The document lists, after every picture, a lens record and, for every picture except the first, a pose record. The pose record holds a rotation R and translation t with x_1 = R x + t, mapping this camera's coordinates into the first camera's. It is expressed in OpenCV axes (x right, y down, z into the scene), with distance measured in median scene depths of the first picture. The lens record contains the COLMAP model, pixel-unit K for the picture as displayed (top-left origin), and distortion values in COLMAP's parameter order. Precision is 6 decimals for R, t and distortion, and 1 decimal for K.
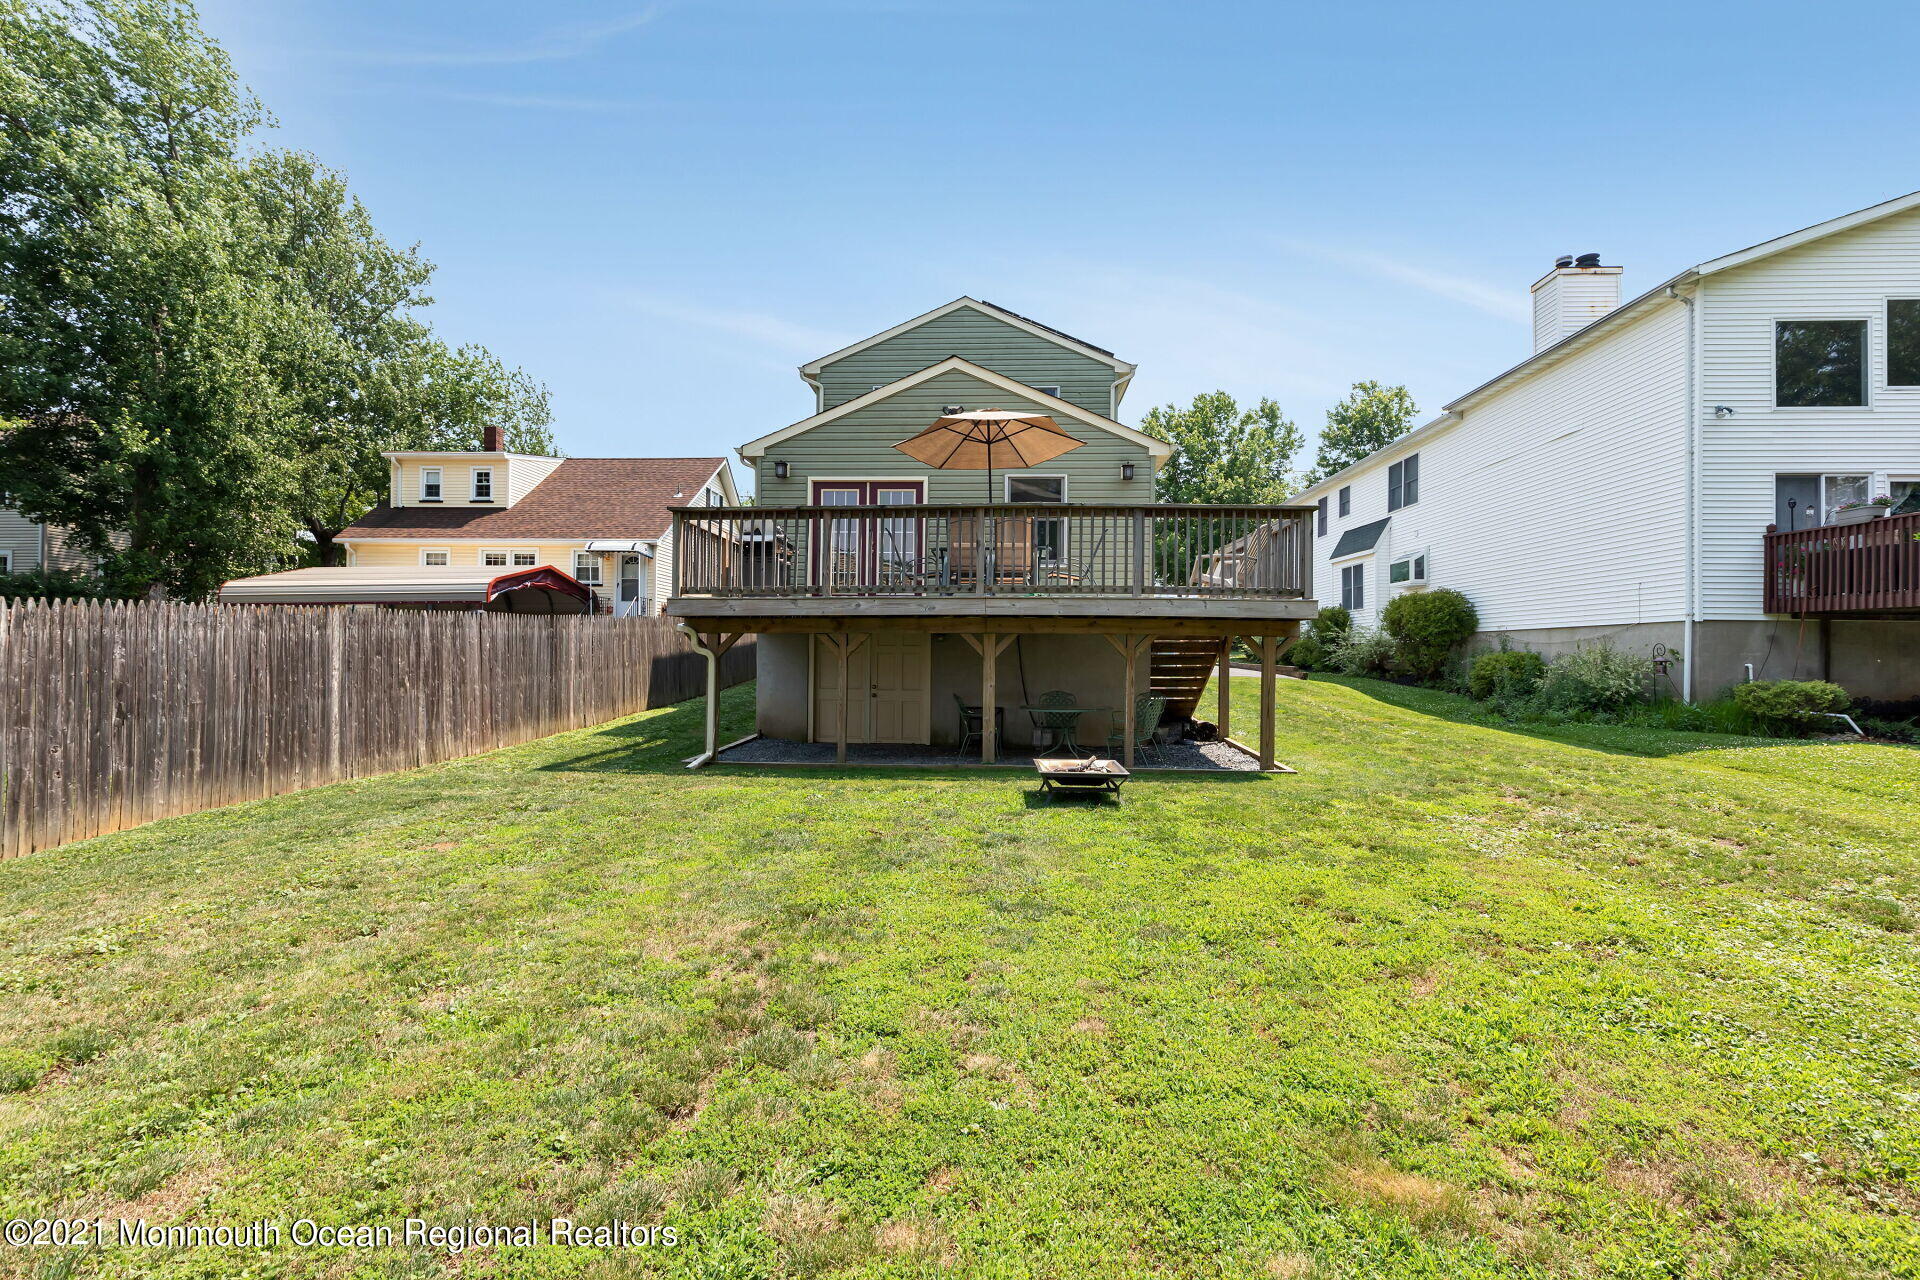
lens RADIAL K [[925.4, 0, 960.0], [0, 925.4, 640.0], [0, 0, 1]] dist [0.000445, -0.000906]
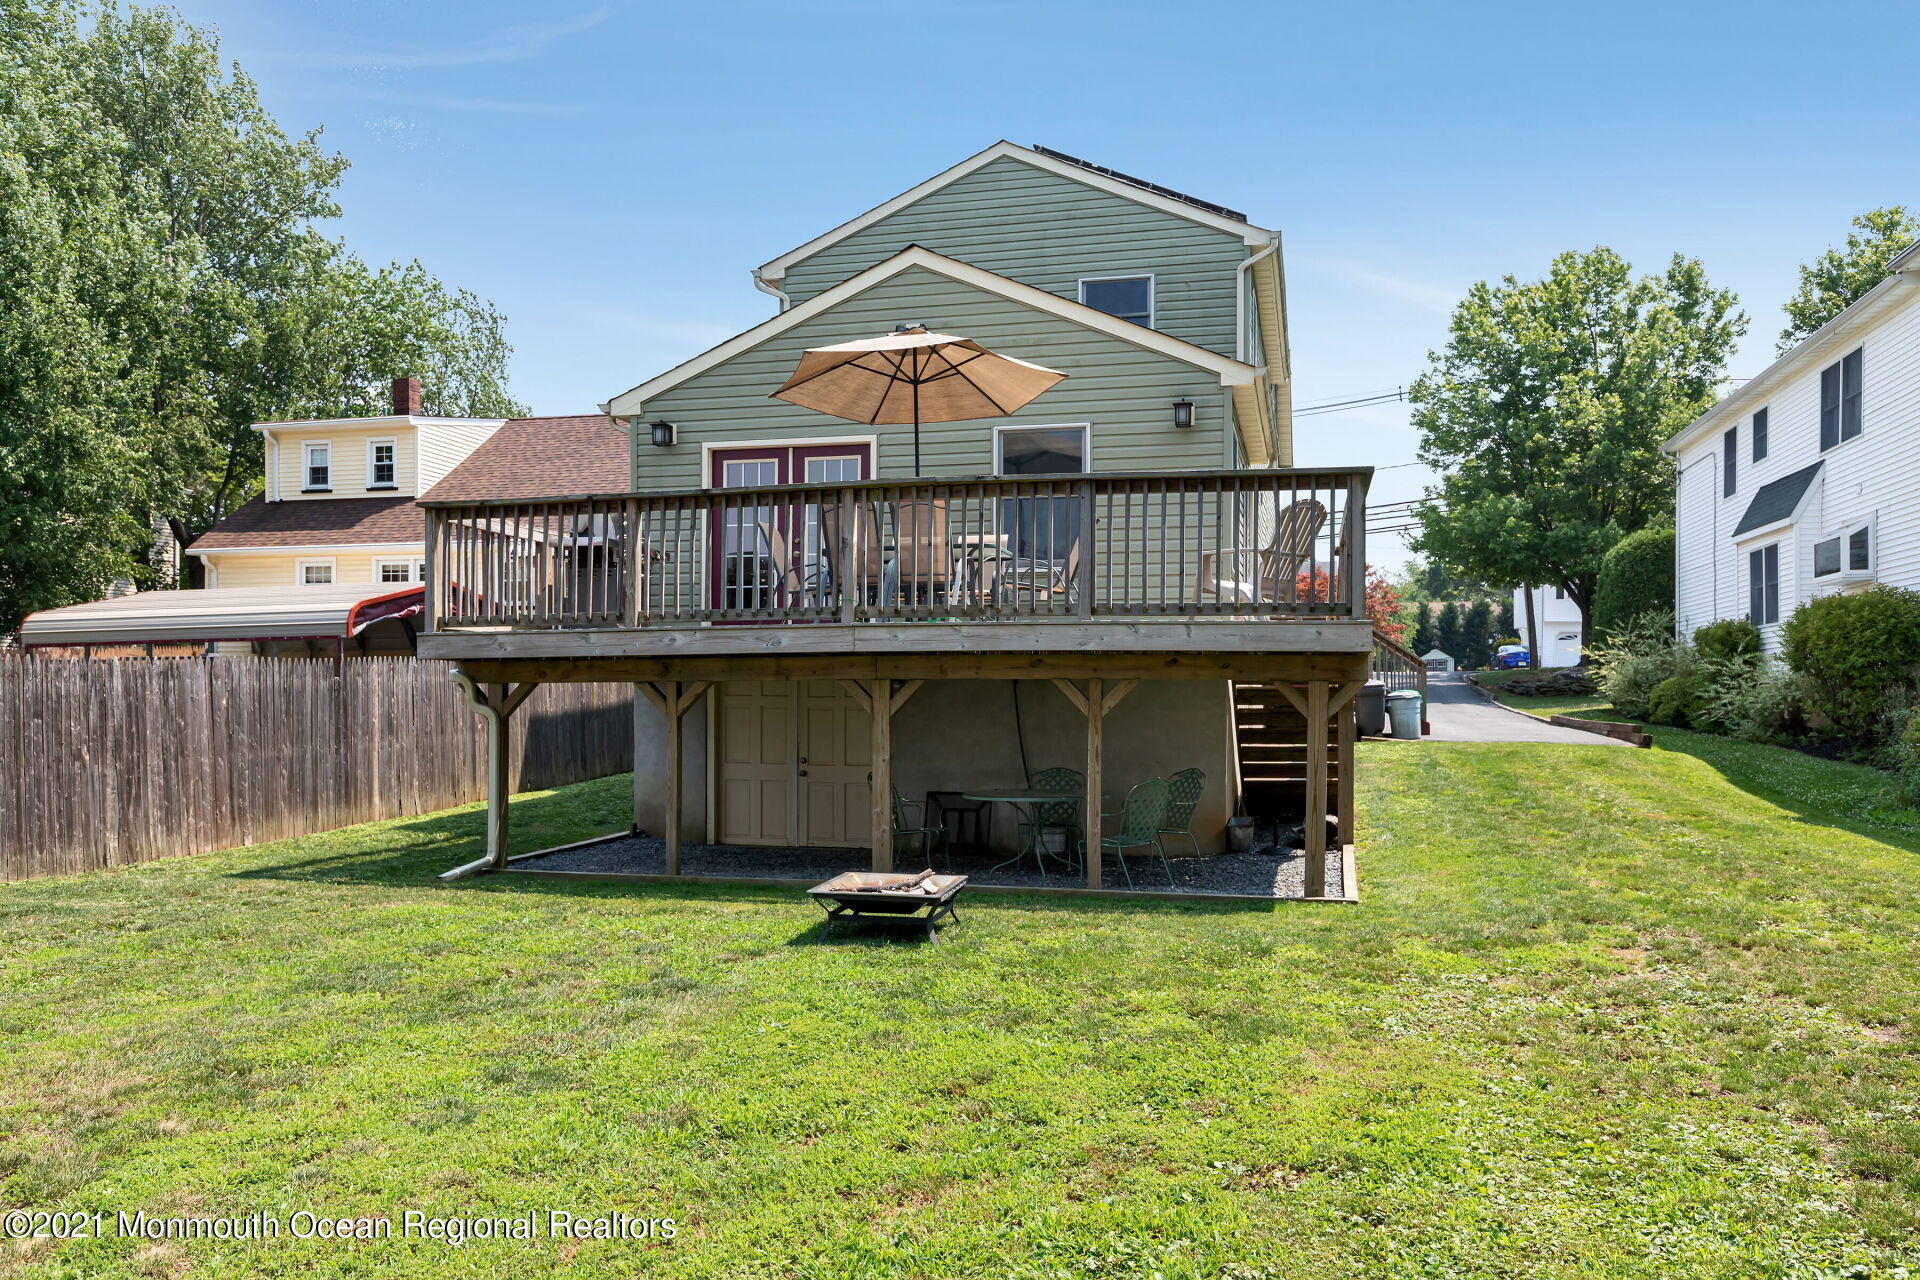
lens RADIAL K [[1508.0, 0, 957.9], [0, 1508.0, 704.3], [0, 0, 1]] dist [-0.002318, 0.002039]
pose [[0.978792, -0.006077, -0.204767, 0.233181], [0.009332, 0.999845, 0.014933, -0.003990], [0.204644, -0.016527, 0.978697, -0.022271]]
